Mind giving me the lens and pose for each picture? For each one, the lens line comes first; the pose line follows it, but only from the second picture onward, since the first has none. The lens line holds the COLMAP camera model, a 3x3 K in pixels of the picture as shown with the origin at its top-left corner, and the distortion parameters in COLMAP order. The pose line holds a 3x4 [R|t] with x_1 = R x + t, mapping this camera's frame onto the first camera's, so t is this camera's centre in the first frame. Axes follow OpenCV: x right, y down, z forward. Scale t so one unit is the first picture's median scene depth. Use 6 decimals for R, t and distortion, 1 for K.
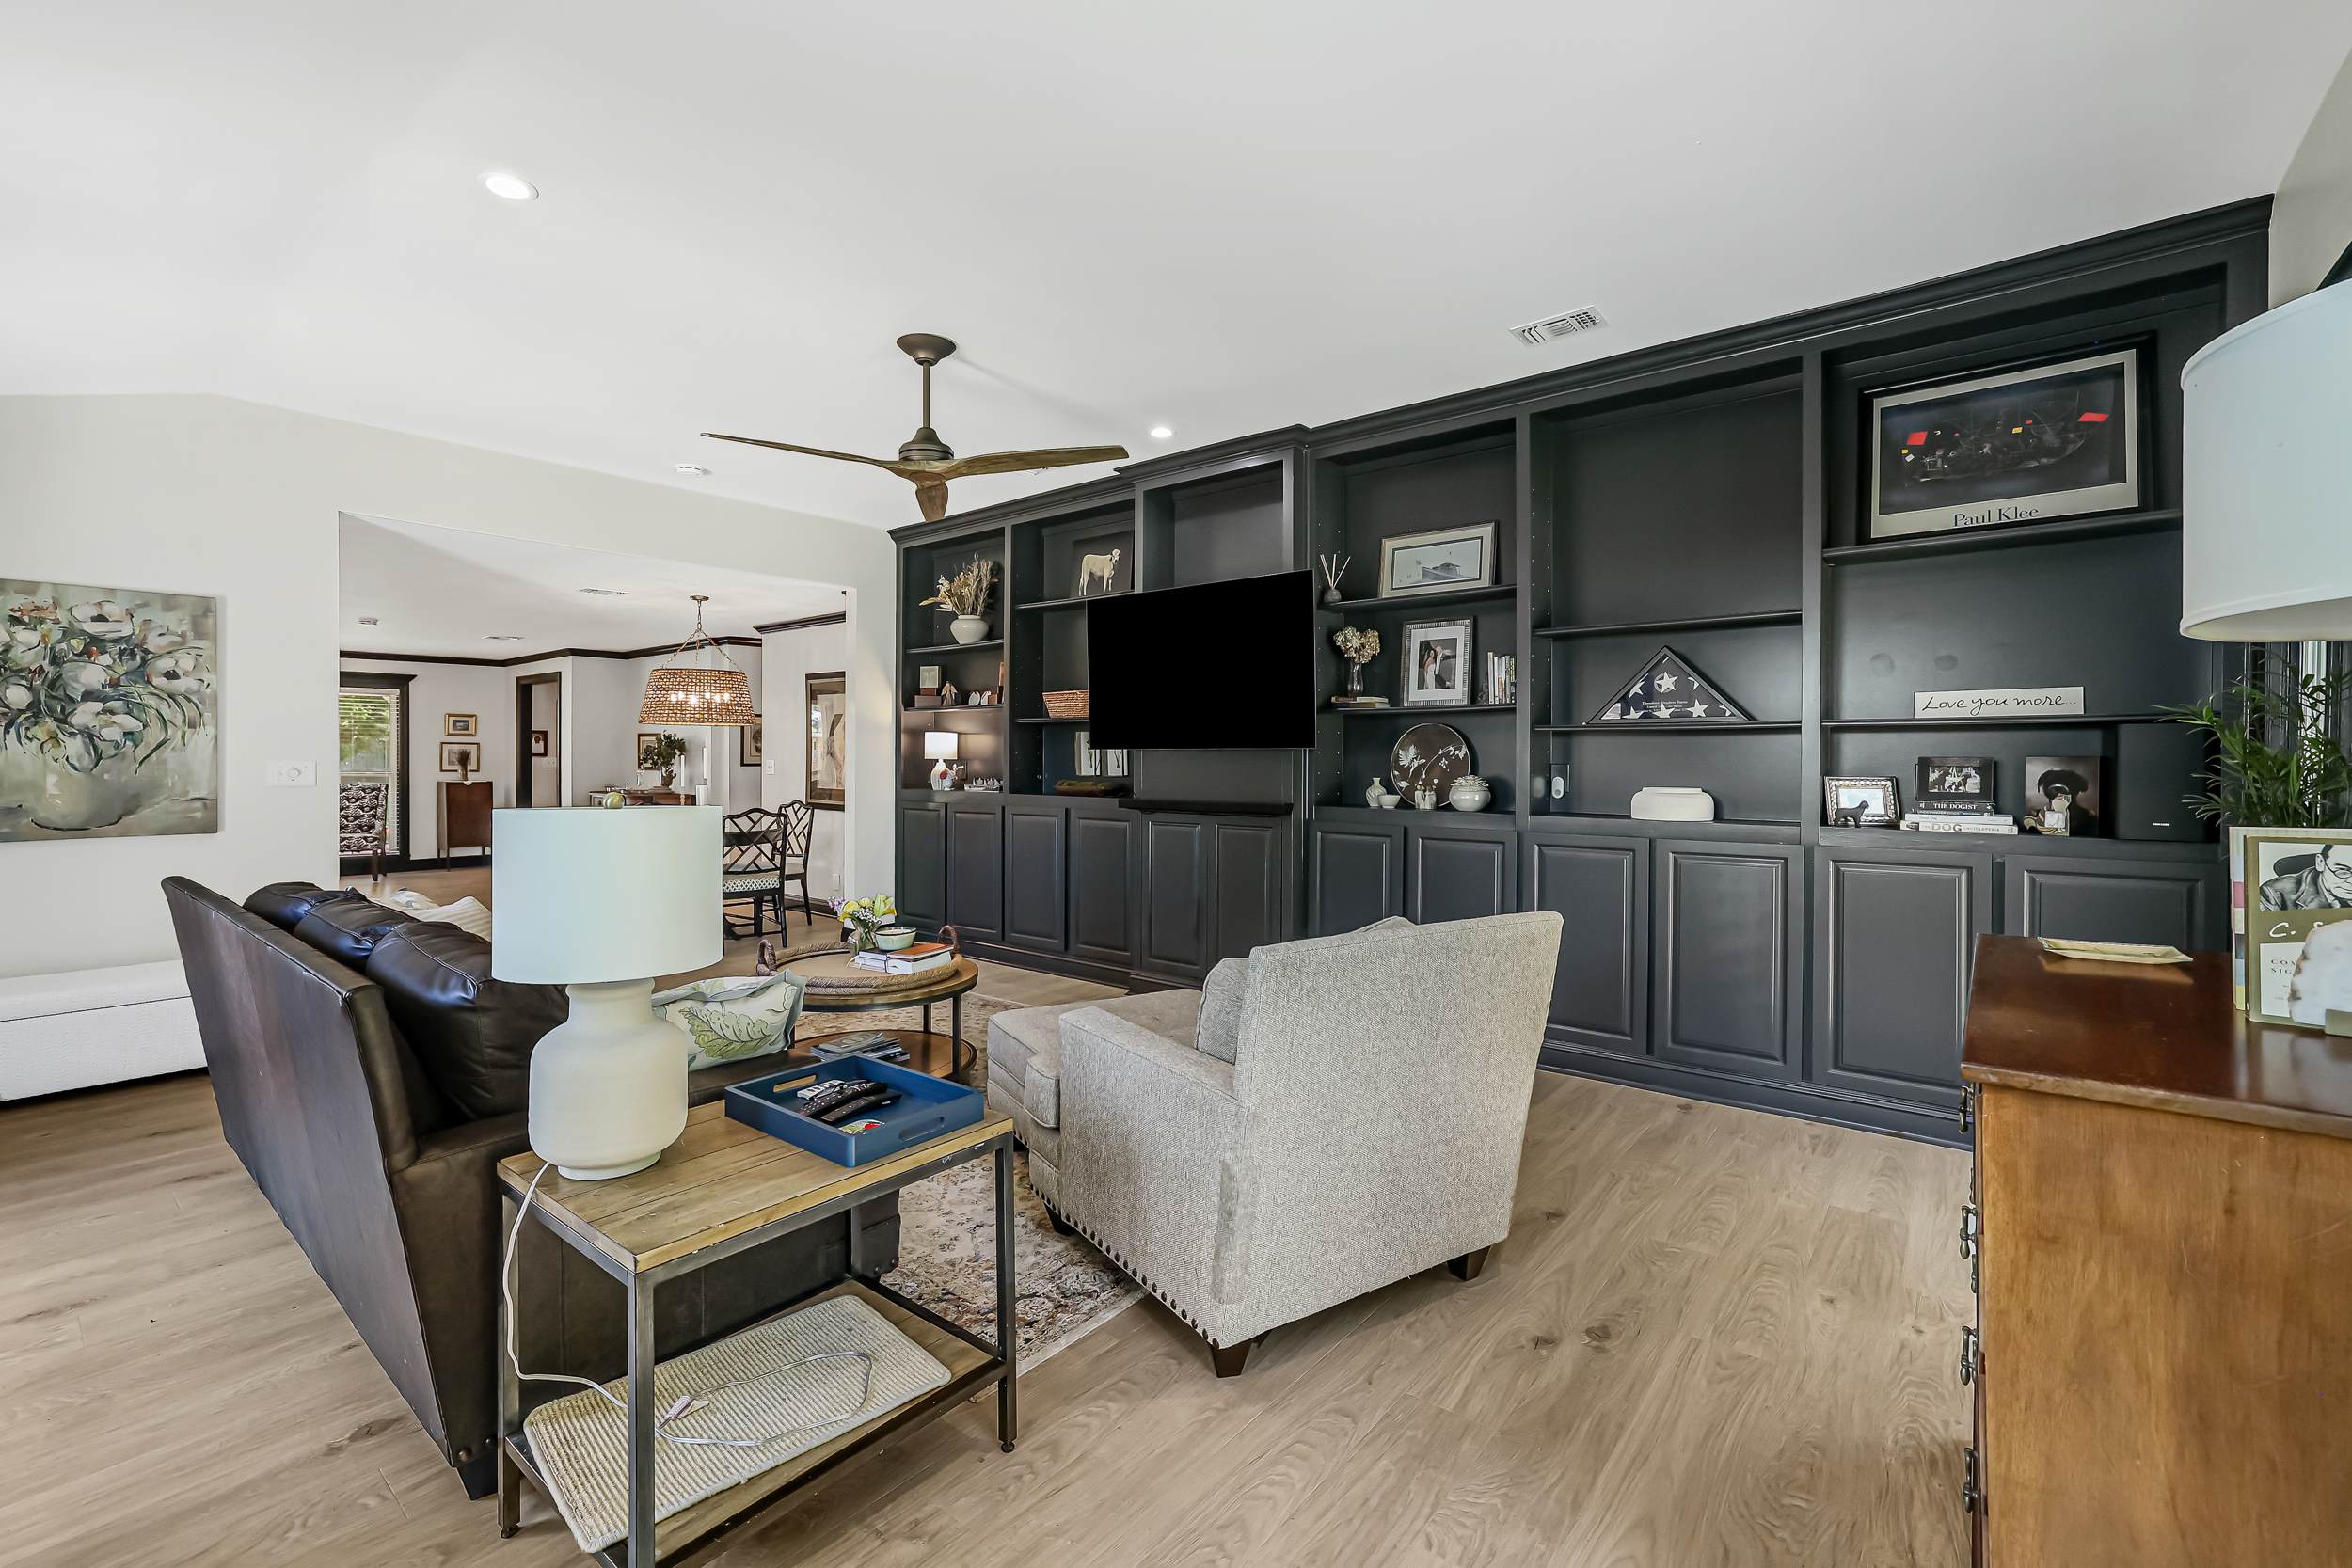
lens RADIAL K [[1014.0, 0, 1160.6], [0, 1014.0, 745.7], [0, 0, 1]] dist [-0.031090, 0.016054]
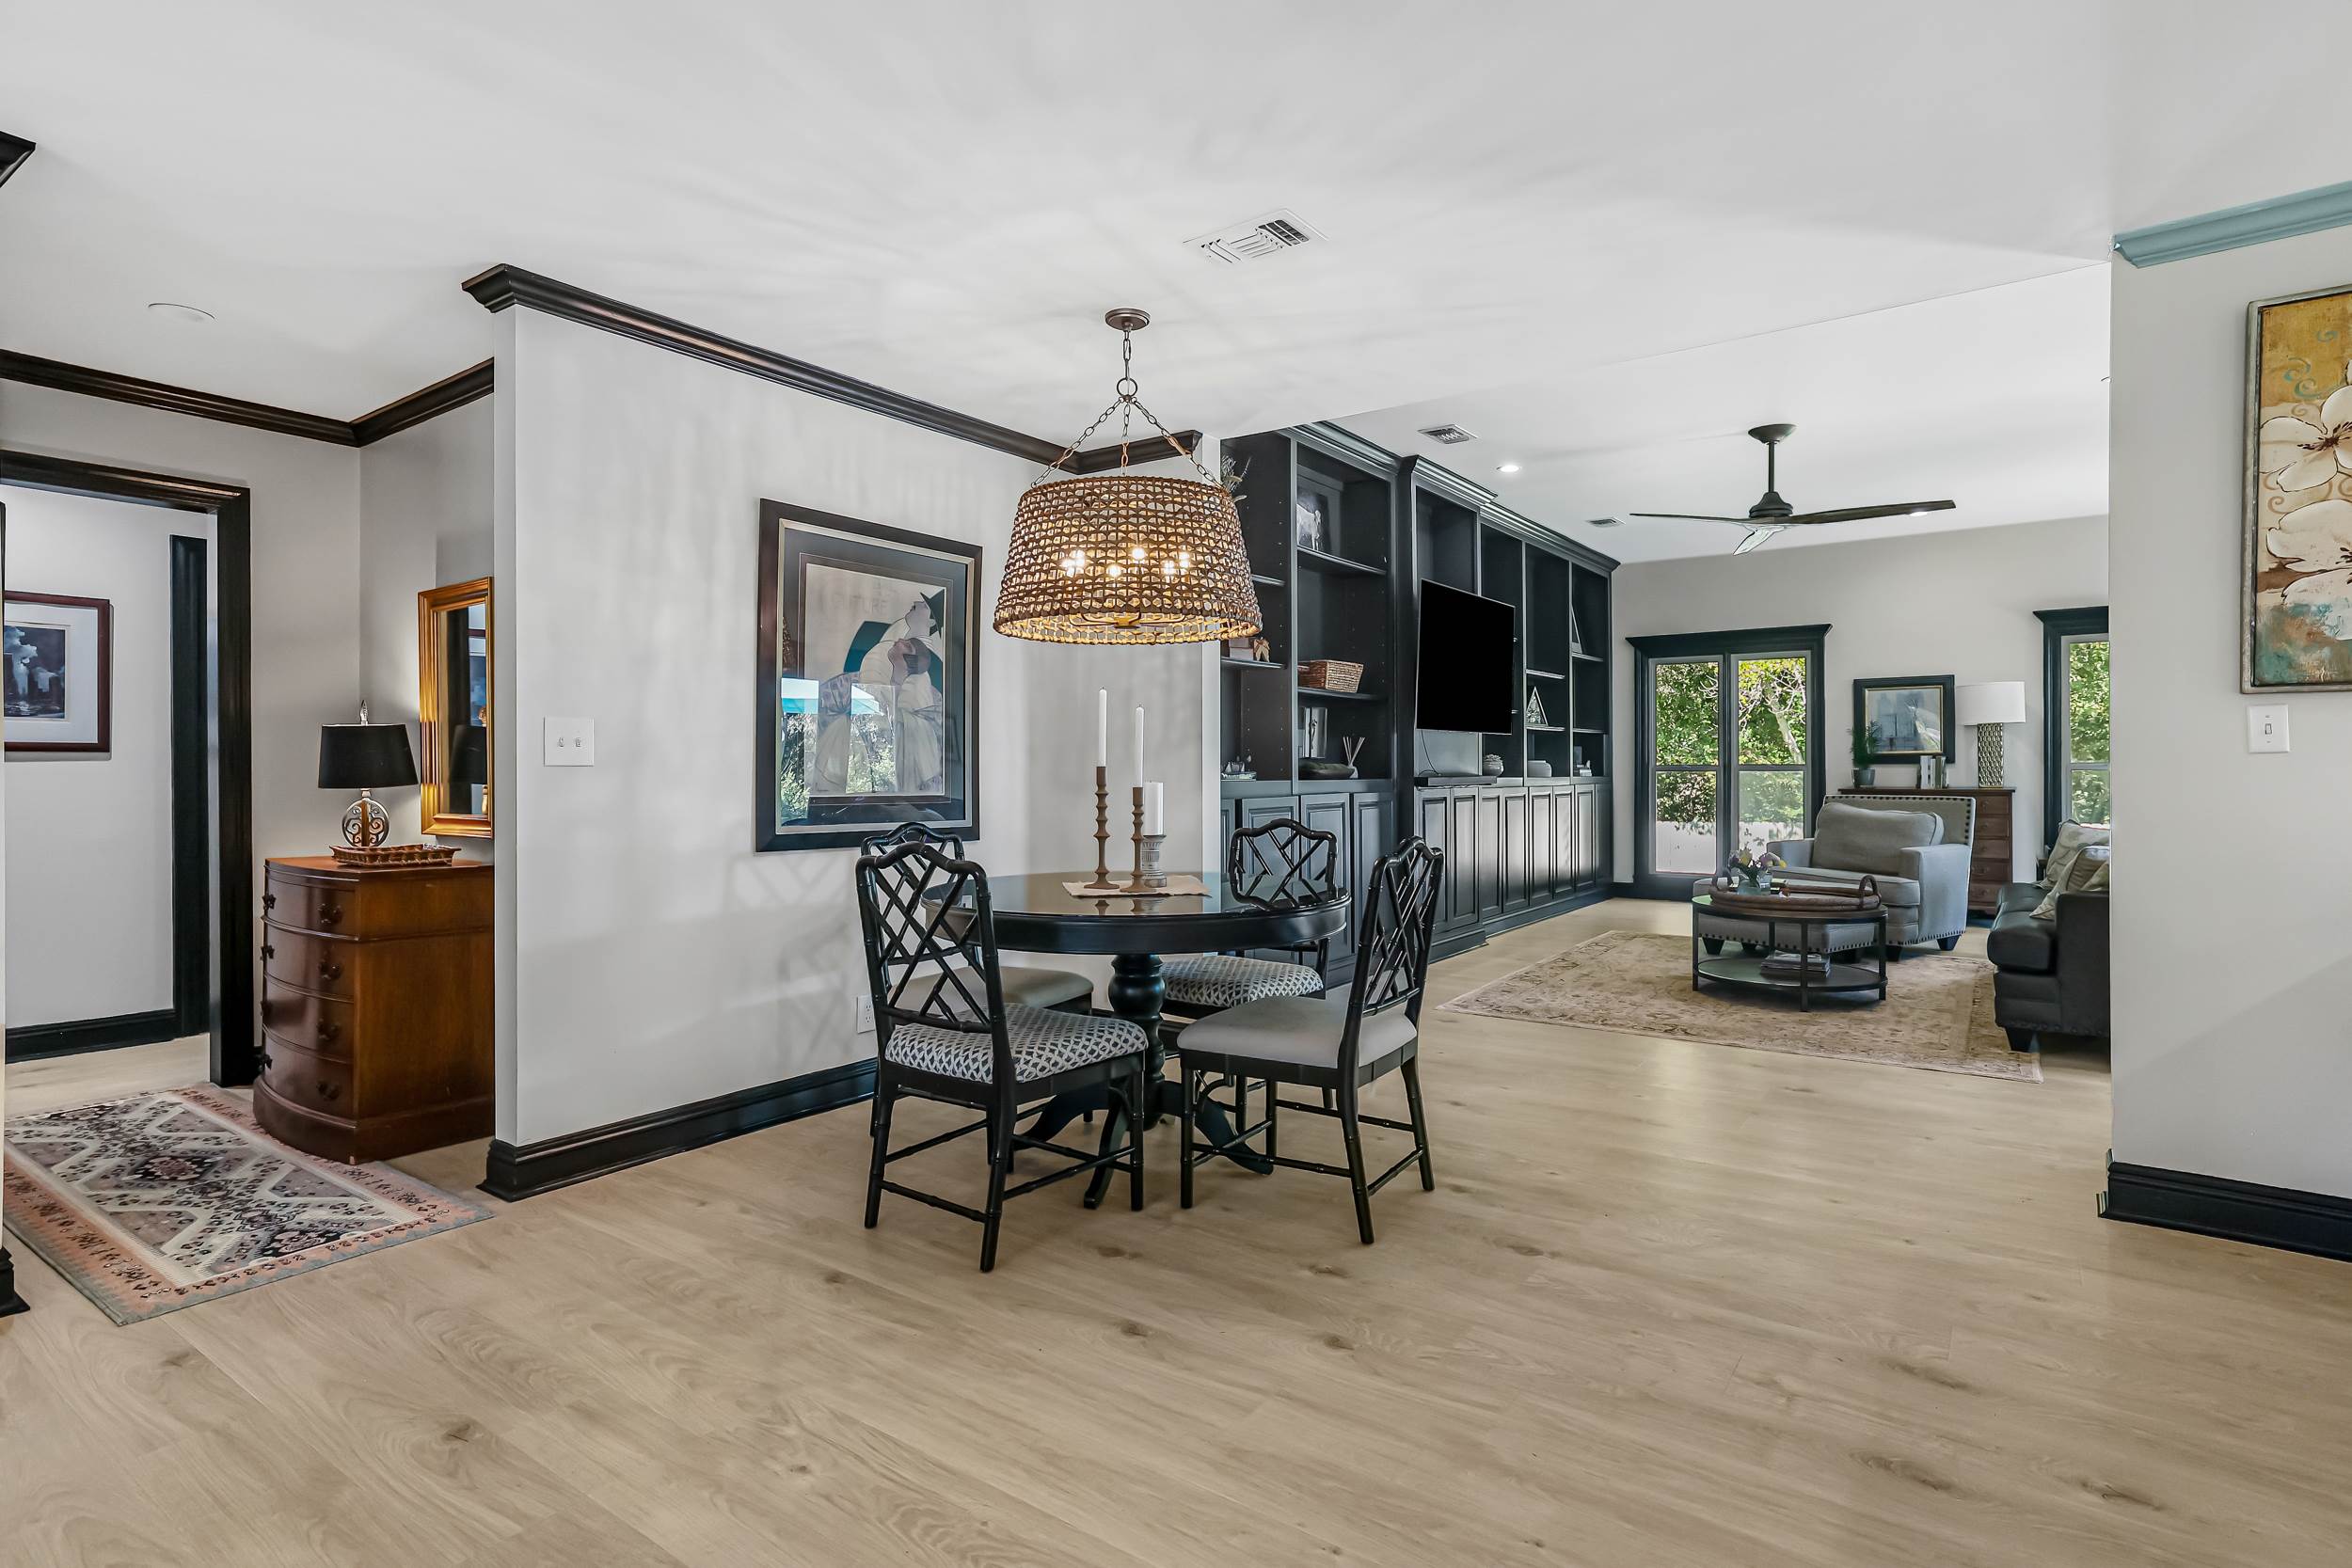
lens RADIAL K [[1170.2, 0, 1168.0], [0, 1170.2, 777.5], [0, 0, 1]] dist [-0.017608, 0.009746]
pose [[-0.062806, -0.013670, 0.997932, -1.375676], [-0.010961, 0.999855, 0.013007, 0.044250], [-0.997966, -0.010121, -0.062947, 1.504199]]
